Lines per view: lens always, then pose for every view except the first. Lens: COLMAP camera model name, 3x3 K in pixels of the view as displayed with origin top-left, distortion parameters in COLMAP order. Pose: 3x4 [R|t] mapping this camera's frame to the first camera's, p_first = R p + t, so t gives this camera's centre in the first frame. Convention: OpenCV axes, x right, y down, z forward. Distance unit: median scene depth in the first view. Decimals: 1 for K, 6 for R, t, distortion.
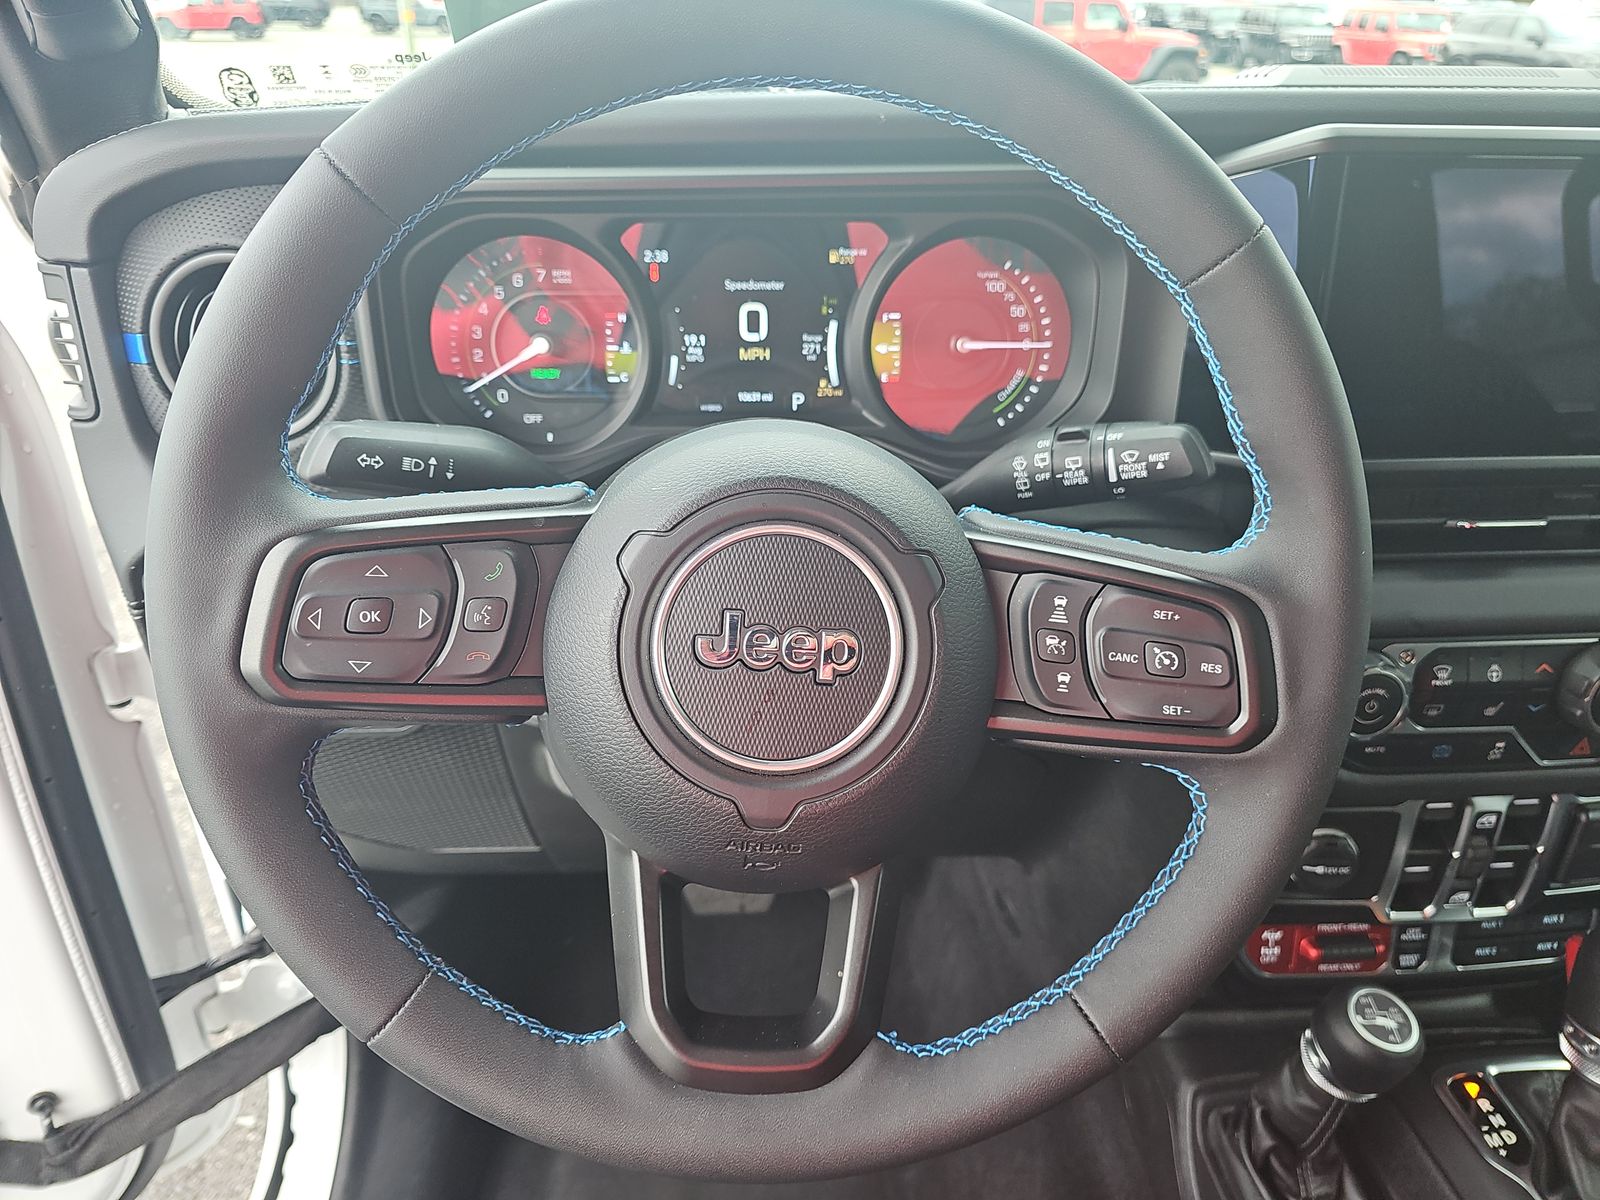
lens RADIAL K [[1092.0, 0, 800.0], [0, 1092.0, 600.0], [0, 0, 1]] dist [0.070040, -0.070190]
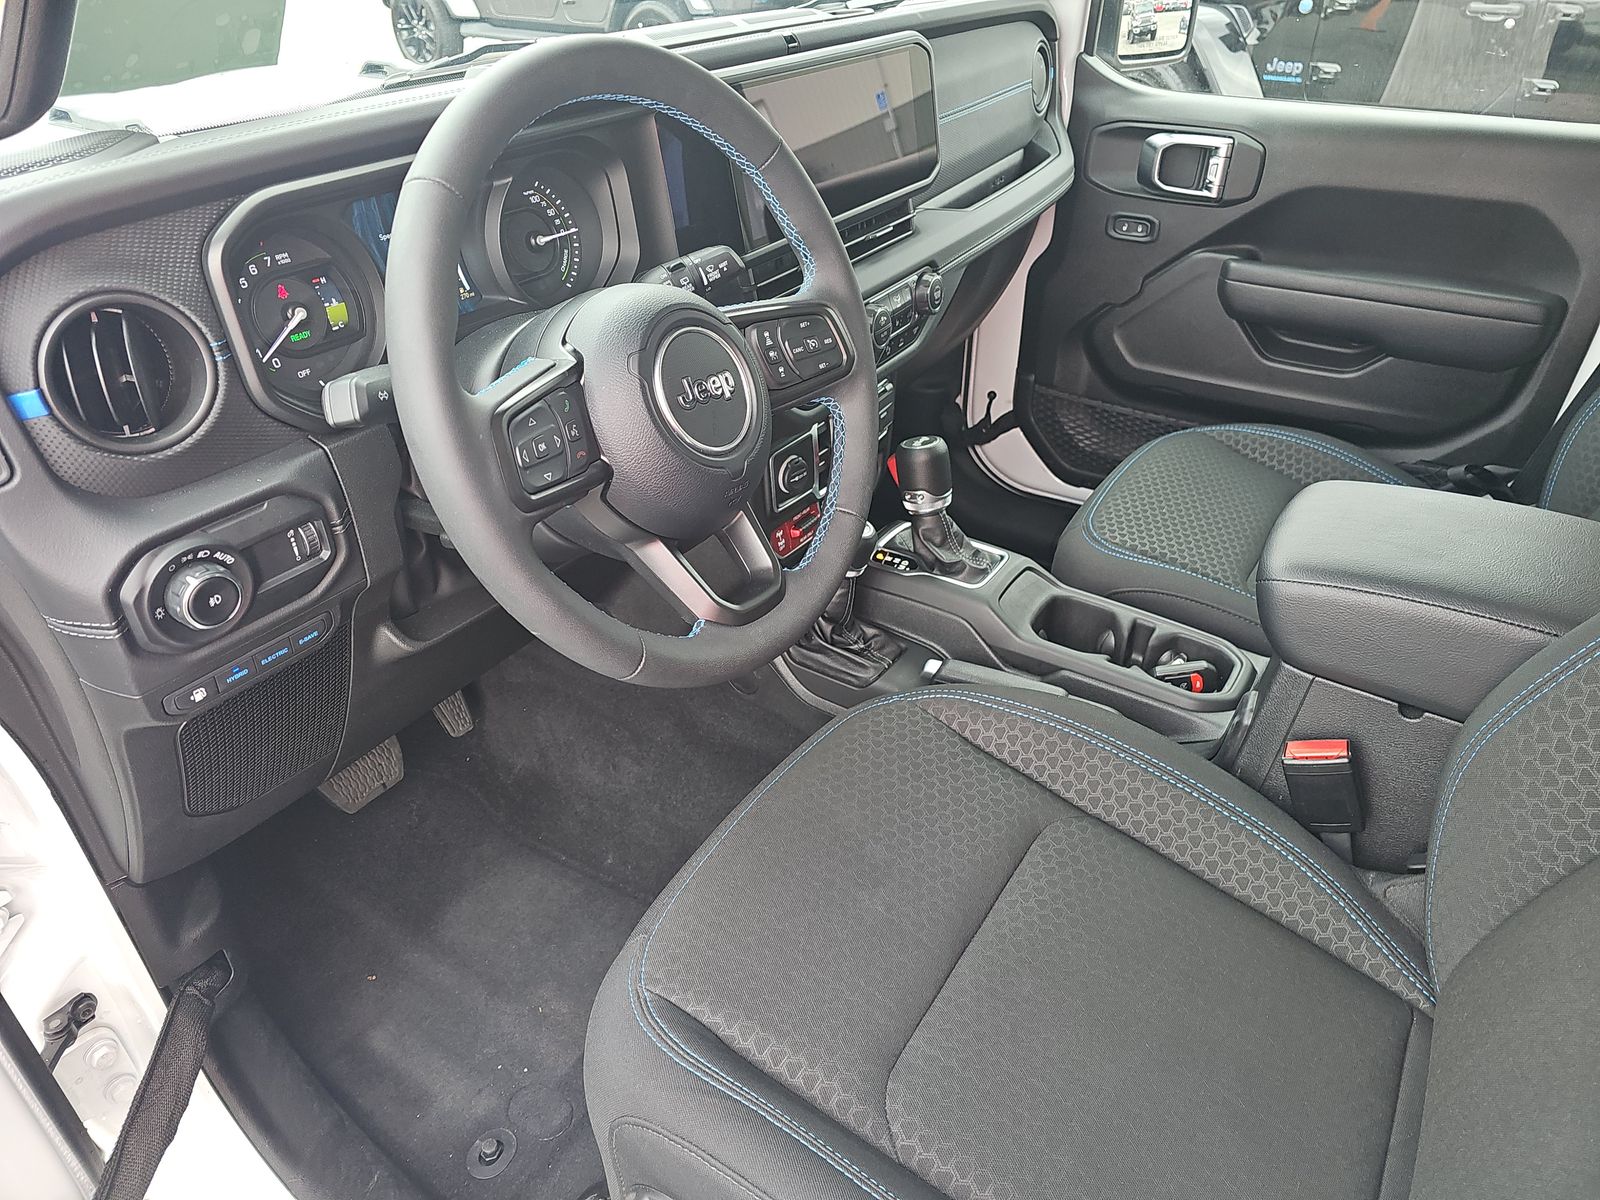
lens RADIAL K [[1092.0, 0, 800.0], [0, 1092.0, 600.0], [0, 0, 1]] dist [0.070040, -0.070190]
pose [[0.605314, -0.444901, 0.660044, -0.856394], [0.384806, 0.889438, 0.246625, -0.025019], [-0.696792, 0.104704, 0.709590, -0.289617]]
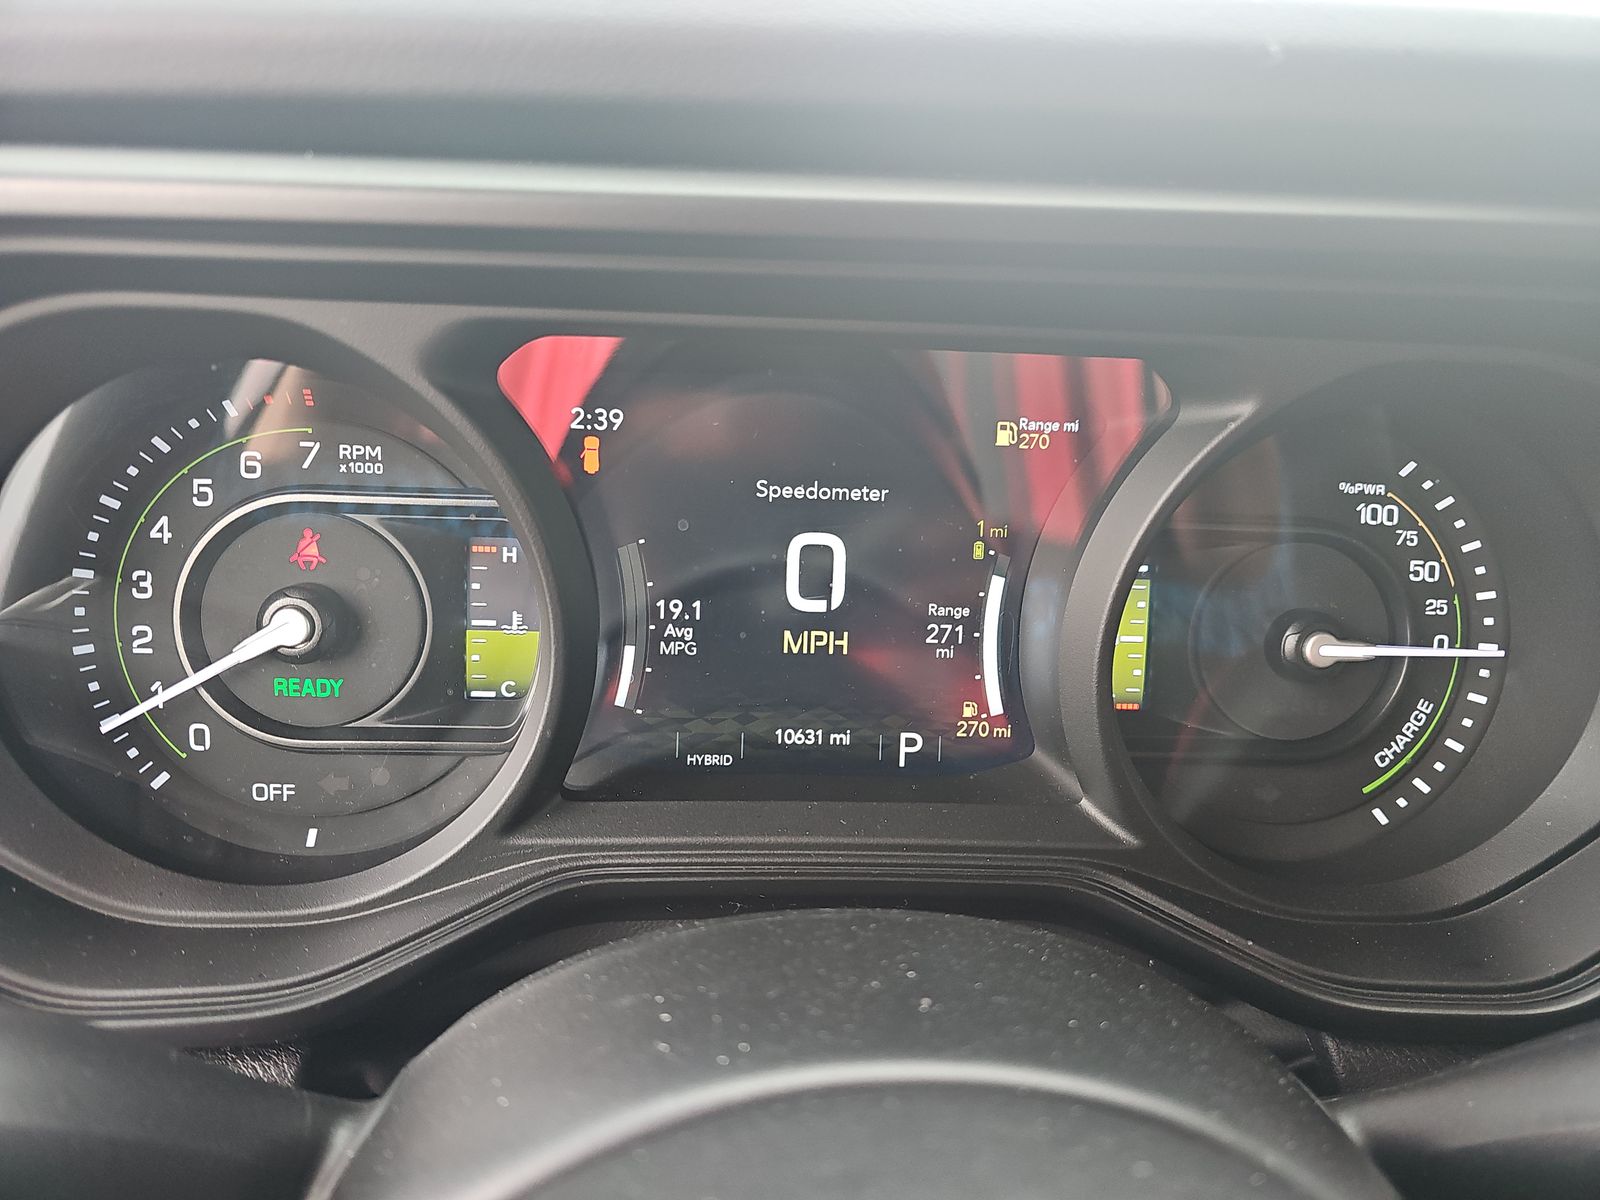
lens RADIAL K [[1059.4, 0, 819.2], [0, 1059.4, 609.7], [0, 0, 1]] dist [0.043435, -0.065100]
pose [[0.999134, 0.032336, 0.026165, -0.052236], [-0.028933, 0.992183, -0.121390, -0.188675], [-0.029886, 0.120528, 0.992260, 0.587659]]
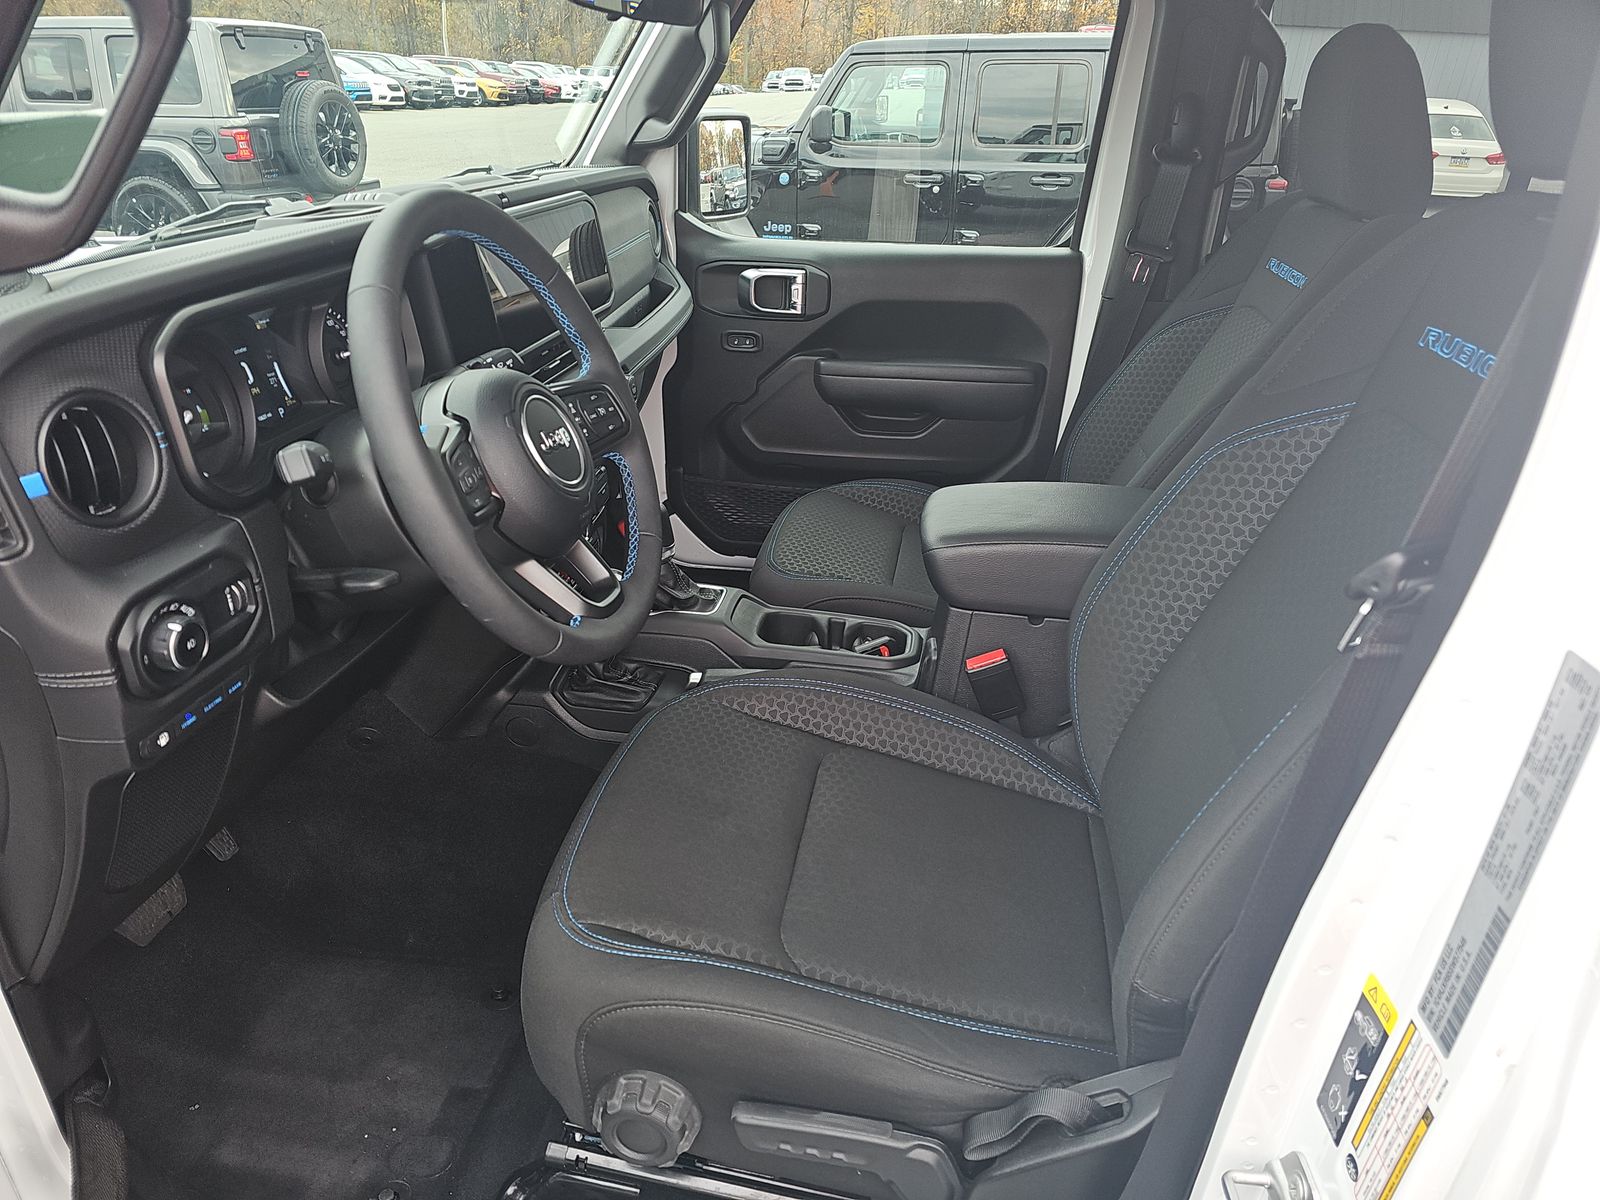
lens RADIAL K [[1072.7, 0, 794.5], [0, 1072.7, 597.2], [0, 0, 1]] dist [0.131801, -0.125786]
pose [[0.242597, -0.424814, 0.872170, -1.411551], [0.449133, 0.846058, 0.287168, -0.076571], [-0.859899, 0.322054, 0.396049, -0.238774]]
